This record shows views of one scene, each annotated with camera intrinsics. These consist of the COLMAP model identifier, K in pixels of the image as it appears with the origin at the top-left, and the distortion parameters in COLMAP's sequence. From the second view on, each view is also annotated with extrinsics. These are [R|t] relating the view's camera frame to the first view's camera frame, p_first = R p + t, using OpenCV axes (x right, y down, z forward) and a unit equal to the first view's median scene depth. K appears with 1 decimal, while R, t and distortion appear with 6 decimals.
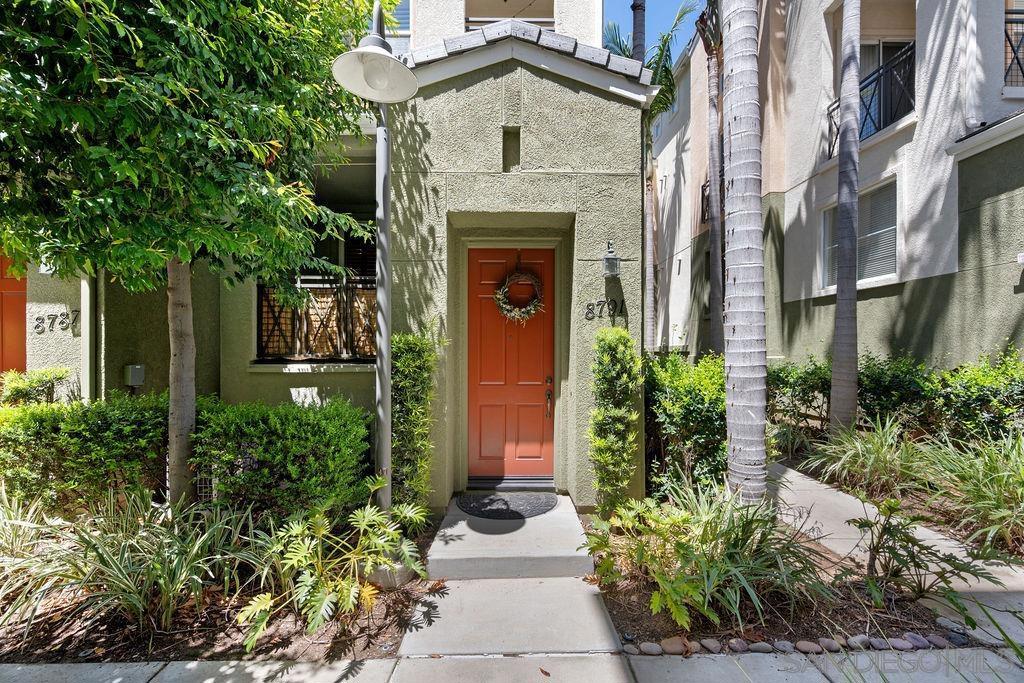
lens RADIAL K [[406.2, 0, 509.0], [0, 406.2, 347.9], [0, 0, 1]] dist [-0.000693, -0.001119]
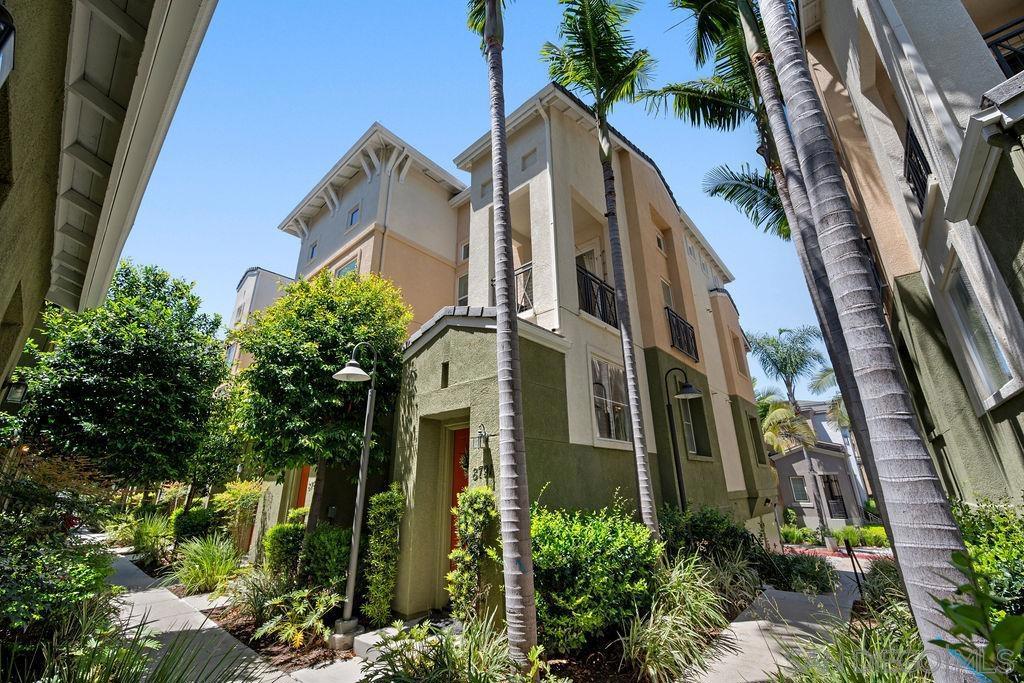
lens RADIAL K [[406.2, 0, 511.0], [0, 406.2, 340.9], [0, 0, 1]] dist [-0.000693, -0.001119]
pose [[0.736649, -0.240704, -0.631989, 1.310507], [0.012424, 0.939173, -0.343219, -0.039147], [0.676161, 0.244980, 0.694831, -0.023656]]
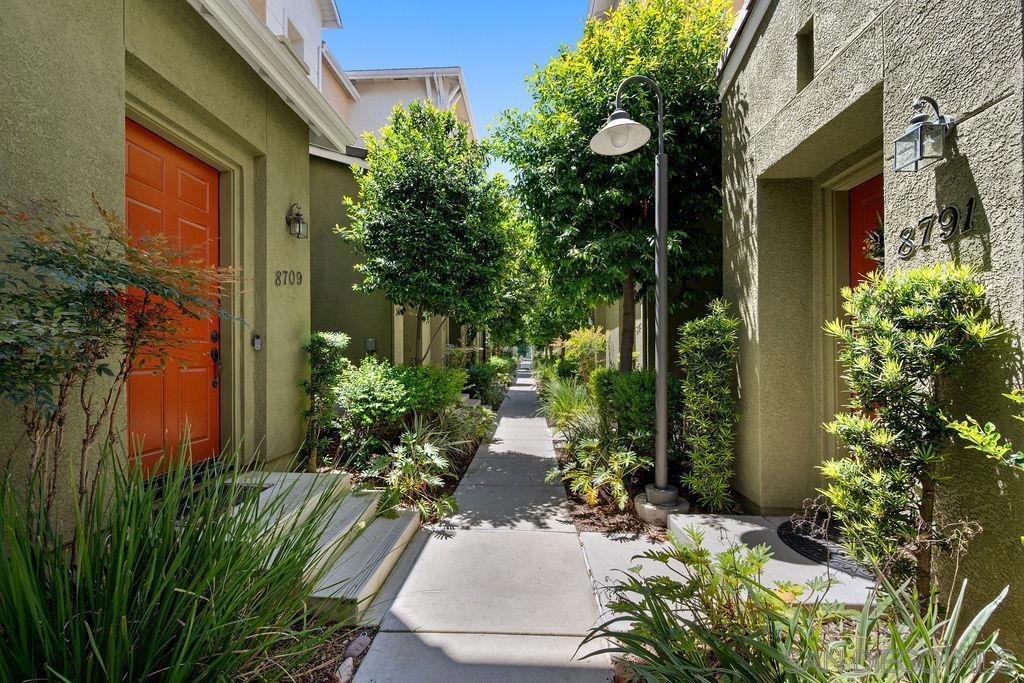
lens RADIAL K [[406.2, 0, 503.2], [0, 406.2, 351.3], [0, 0, 1]] dist [-0.000693, -0.001119]
pose [[-0.070282, -0.013914, -0.997430, 0.775660], [-0.003523, 0.999900, -0.013700, 0.063109], [0.997521, 0.002551, -0.070324, 0.501192]]
